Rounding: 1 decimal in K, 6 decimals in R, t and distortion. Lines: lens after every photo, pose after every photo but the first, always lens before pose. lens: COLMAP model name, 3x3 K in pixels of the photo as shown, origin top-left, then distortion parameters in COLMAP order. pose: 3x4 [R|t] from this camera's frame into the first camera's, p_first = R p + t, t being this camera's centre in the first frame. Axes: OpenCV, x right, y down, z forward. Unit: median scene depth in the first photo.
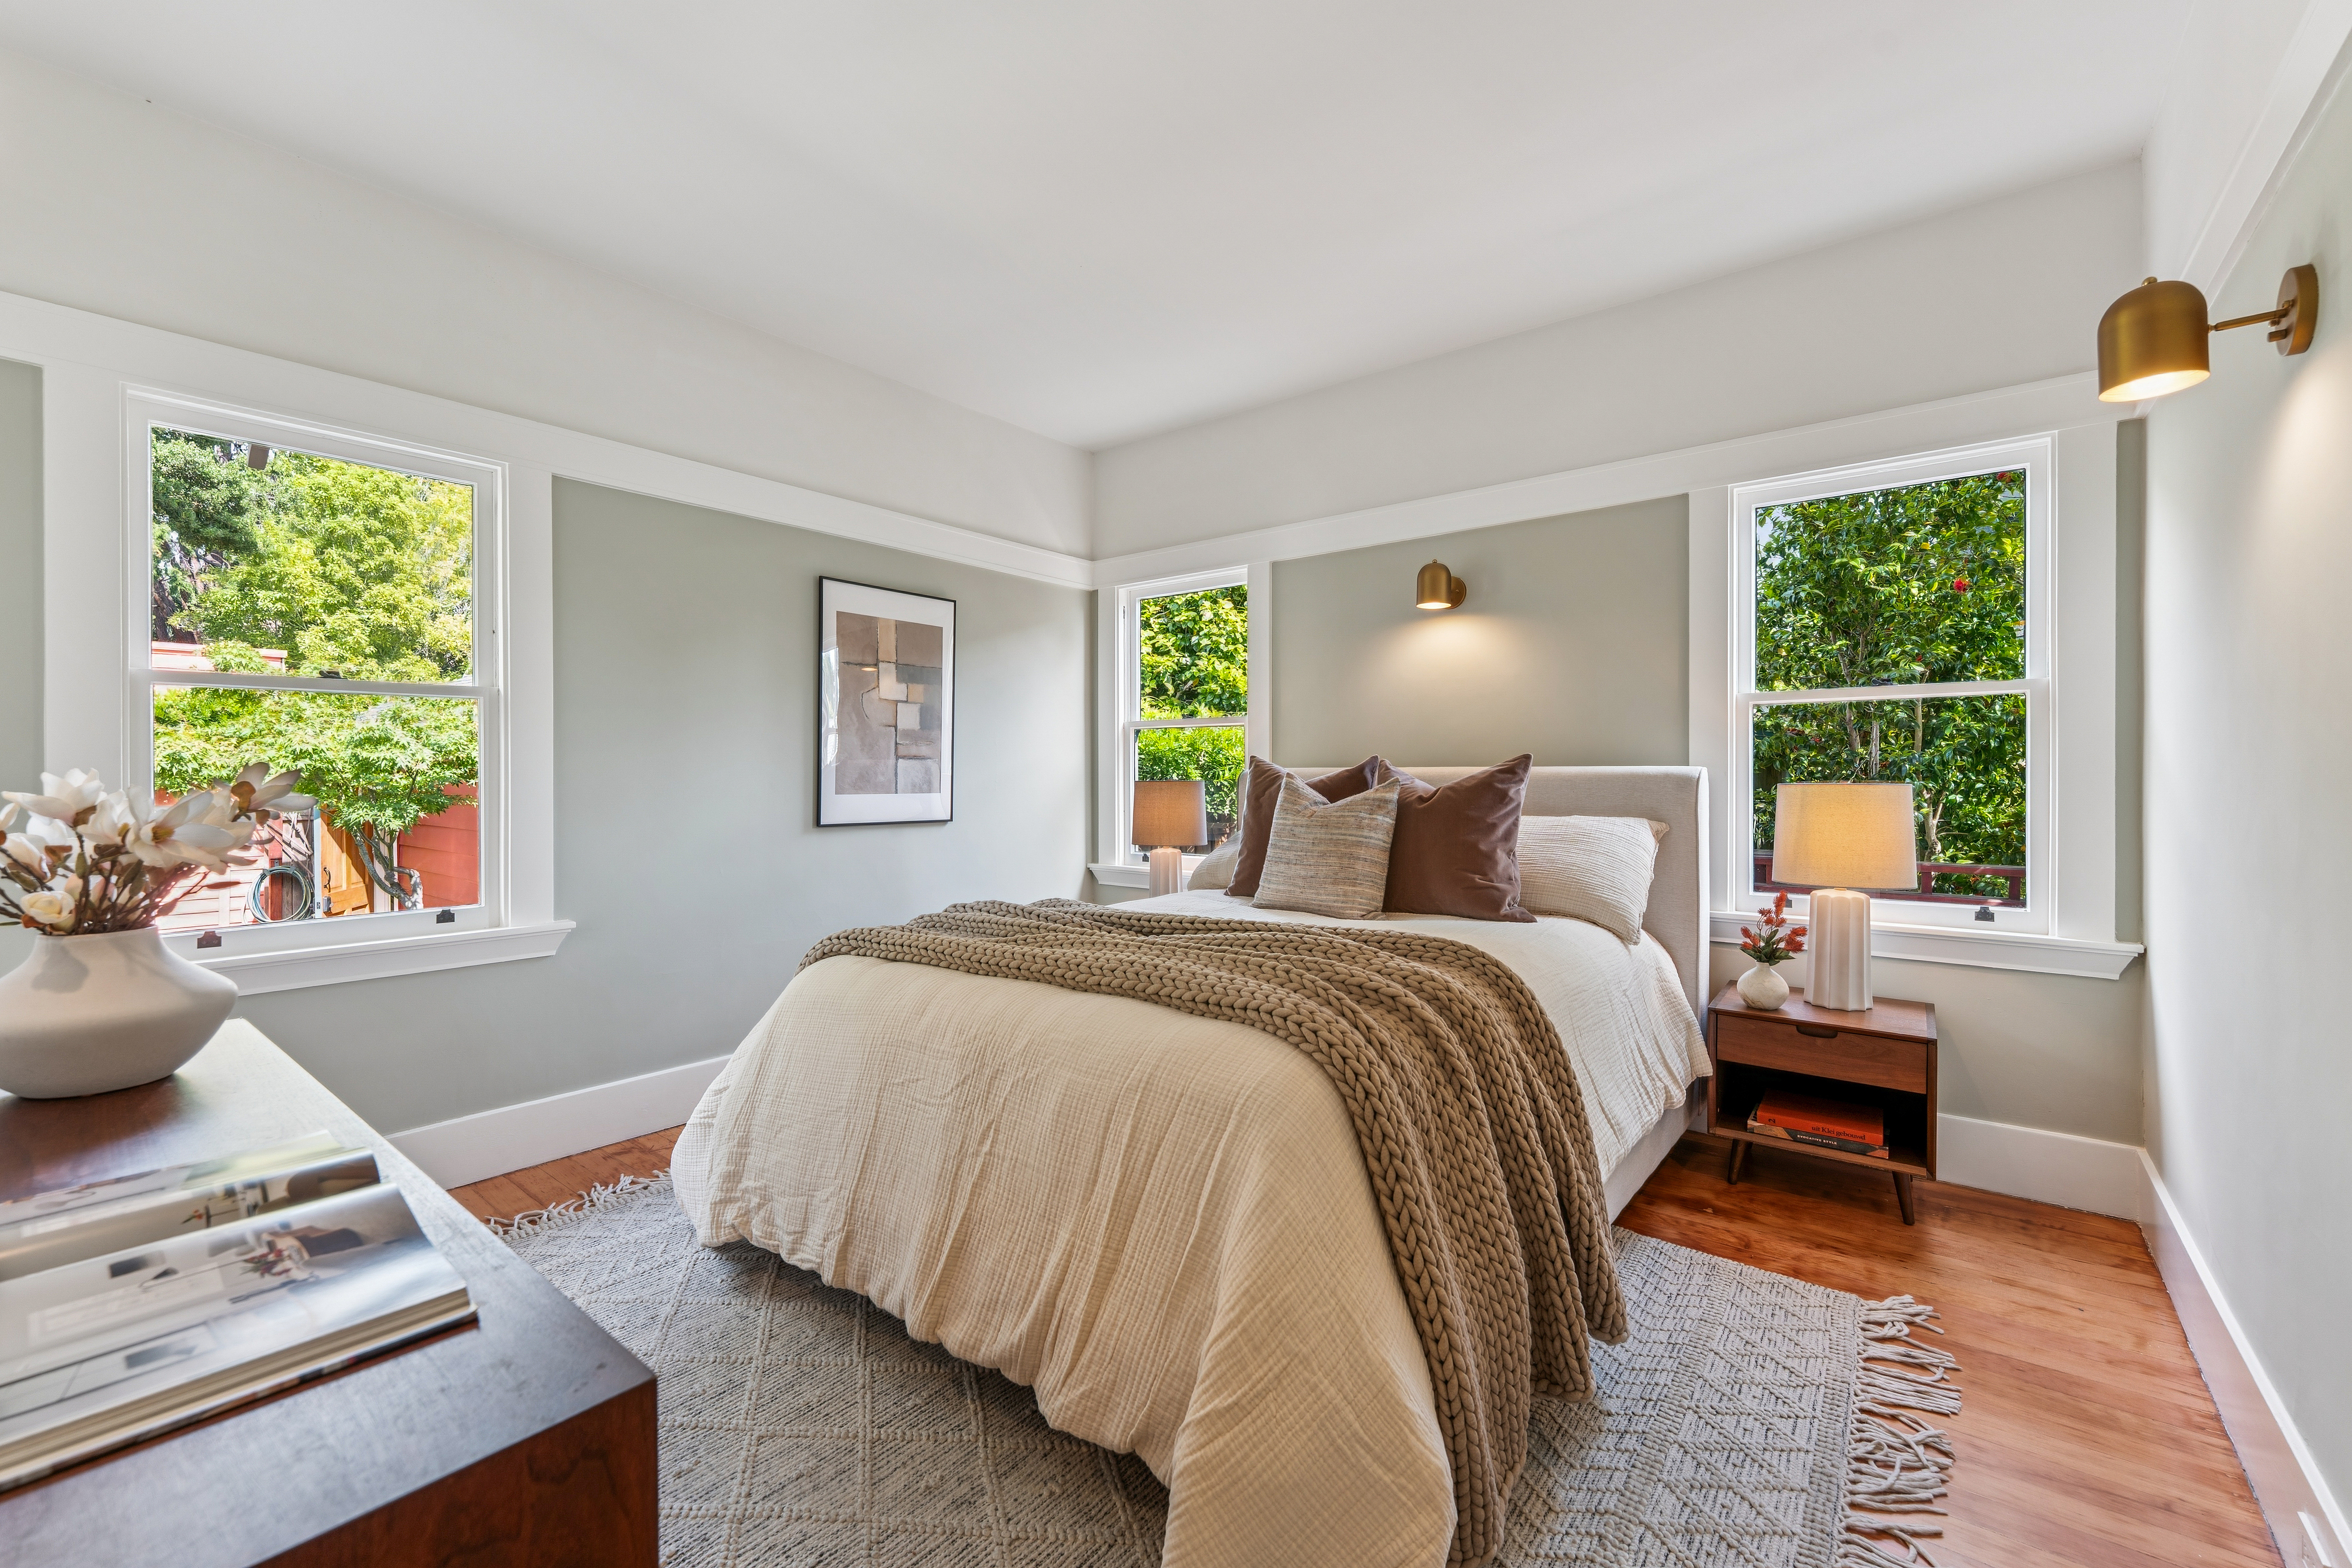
lens RADIAL K [[967.8, 0, 1173.6], [0, 967.8, 783.4], [0, 0, 1]] dist [0.000167, 0.000057]
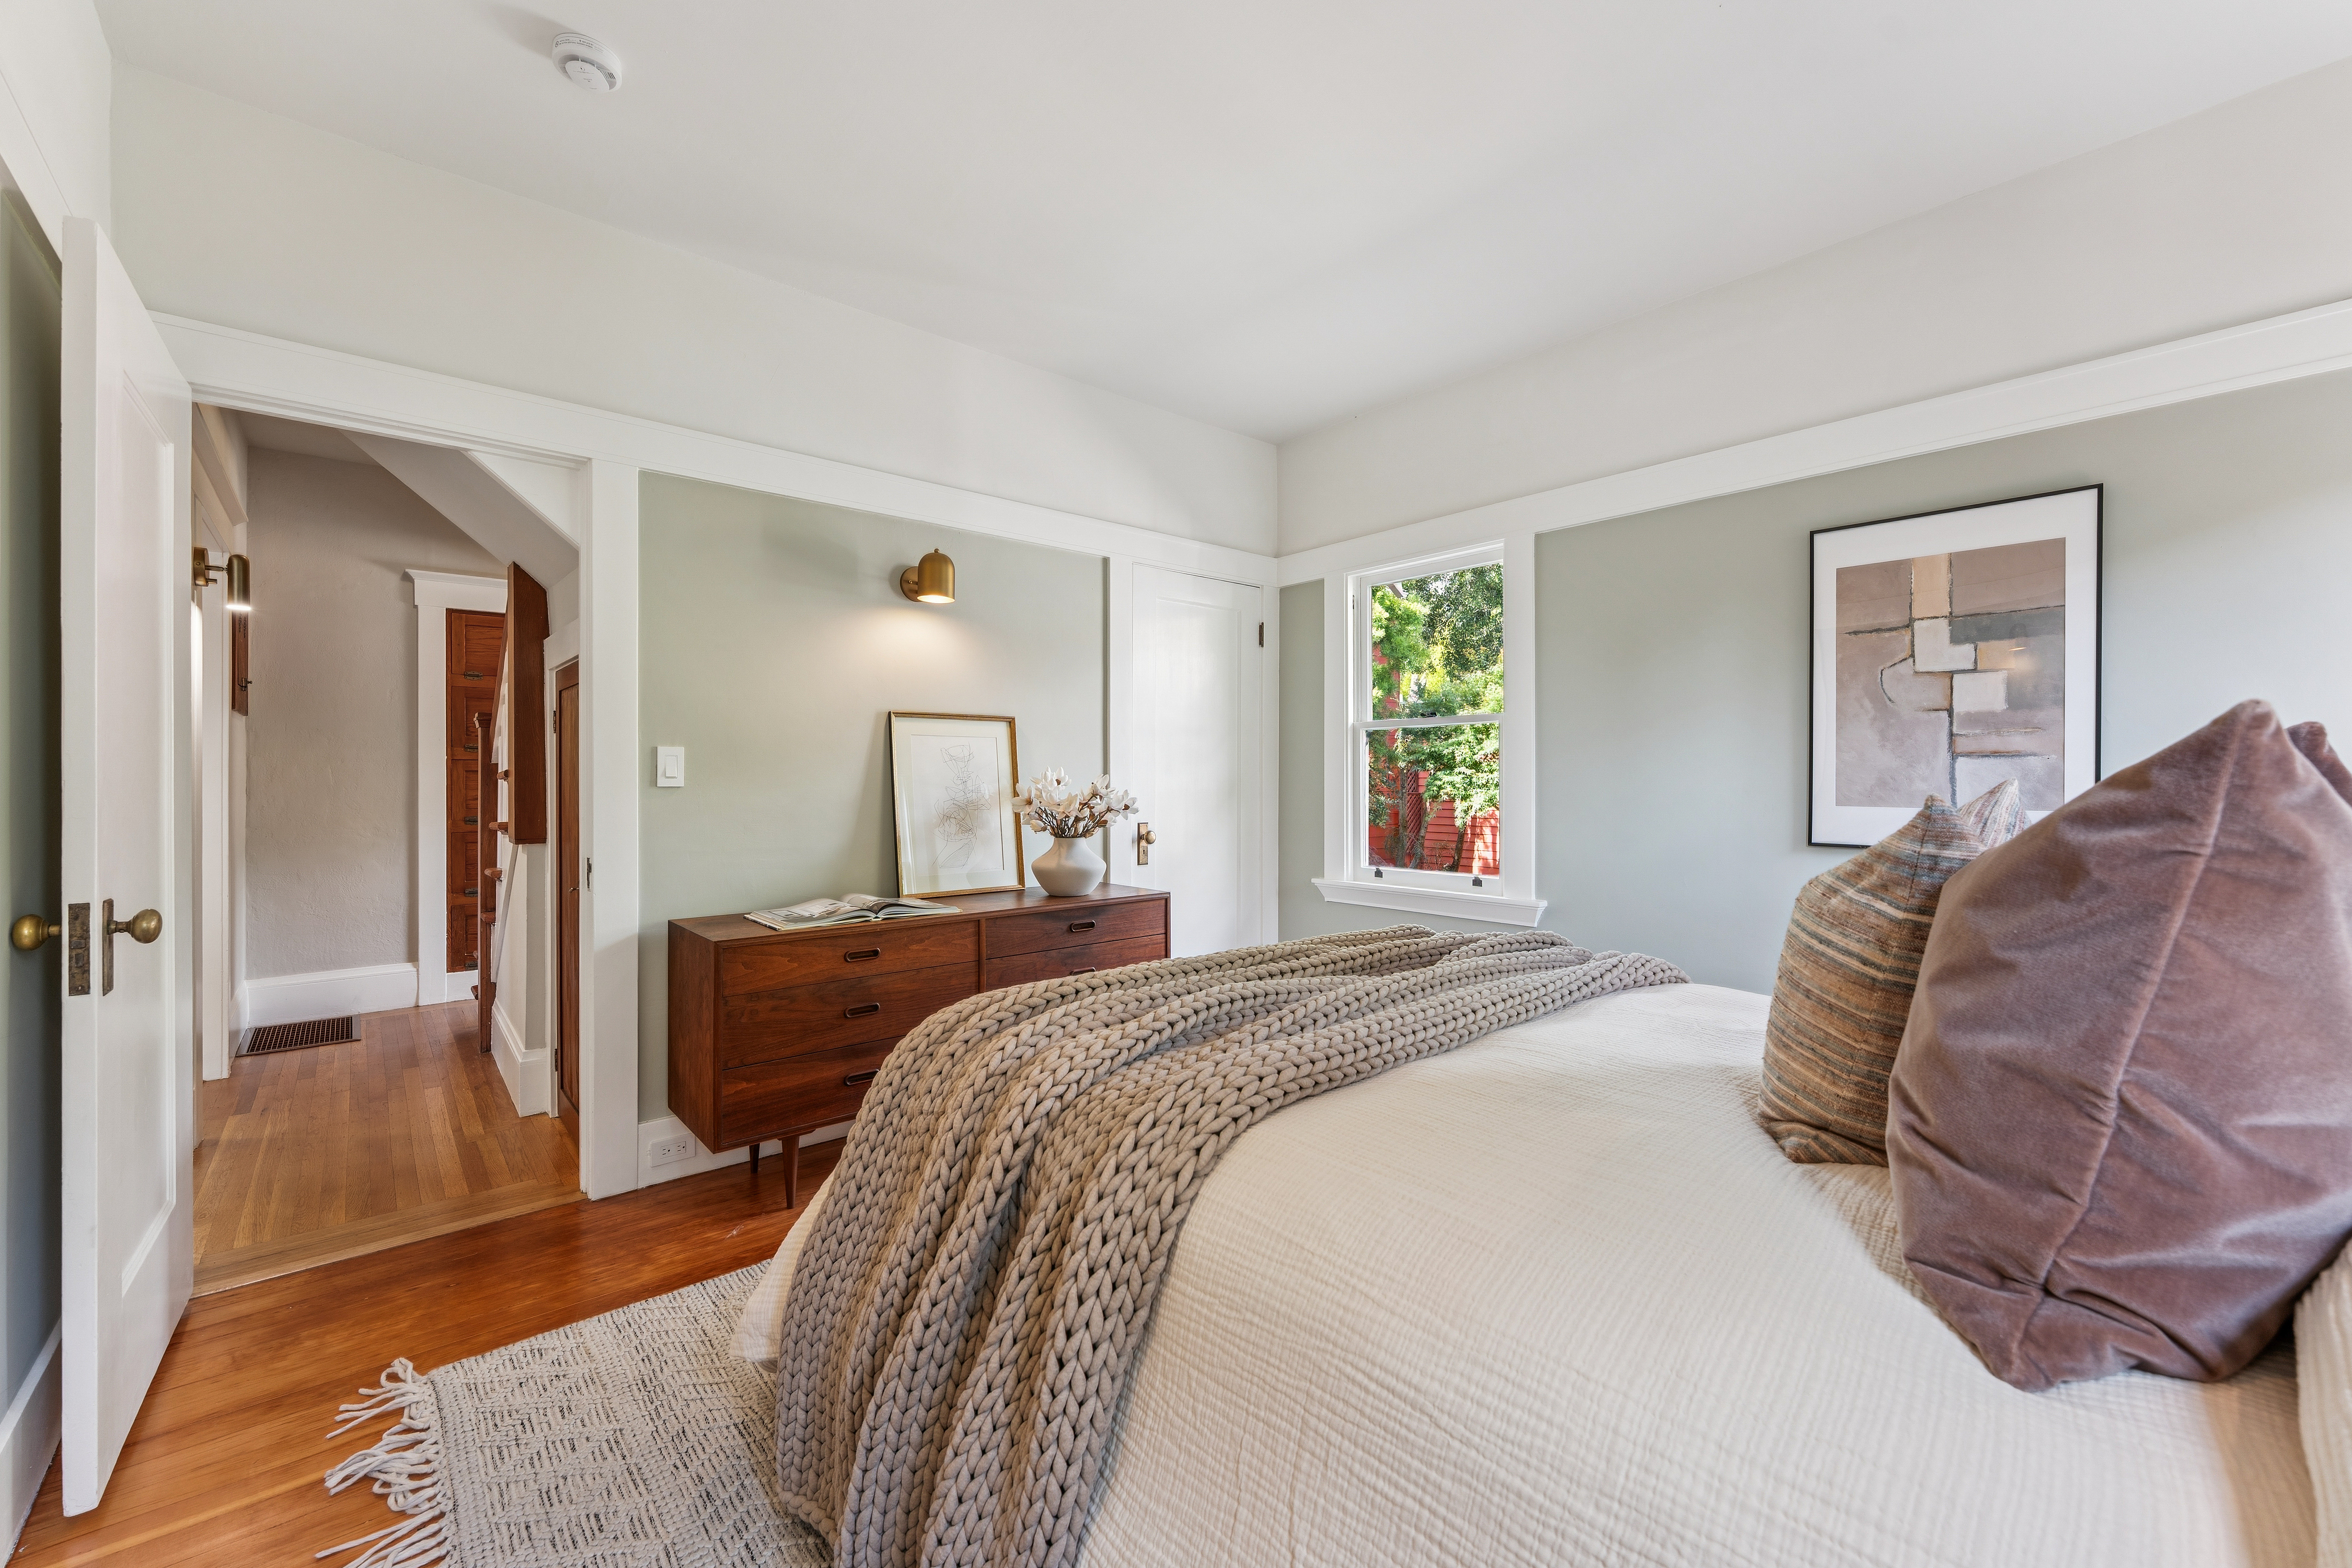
lens RADIAL K [[931.2, 0, 1171.4], [0, 931.2, 778.1], [0, 0, 1]] dist [-0.001278, -0.000512]
pose [[-0.180498, -0.000408, -0.983575, 0.191452], [-0.010793, 0.999941, 0.001566, -0.002345], [0.983516, 0.010899, -0.180492, 0.242563]]
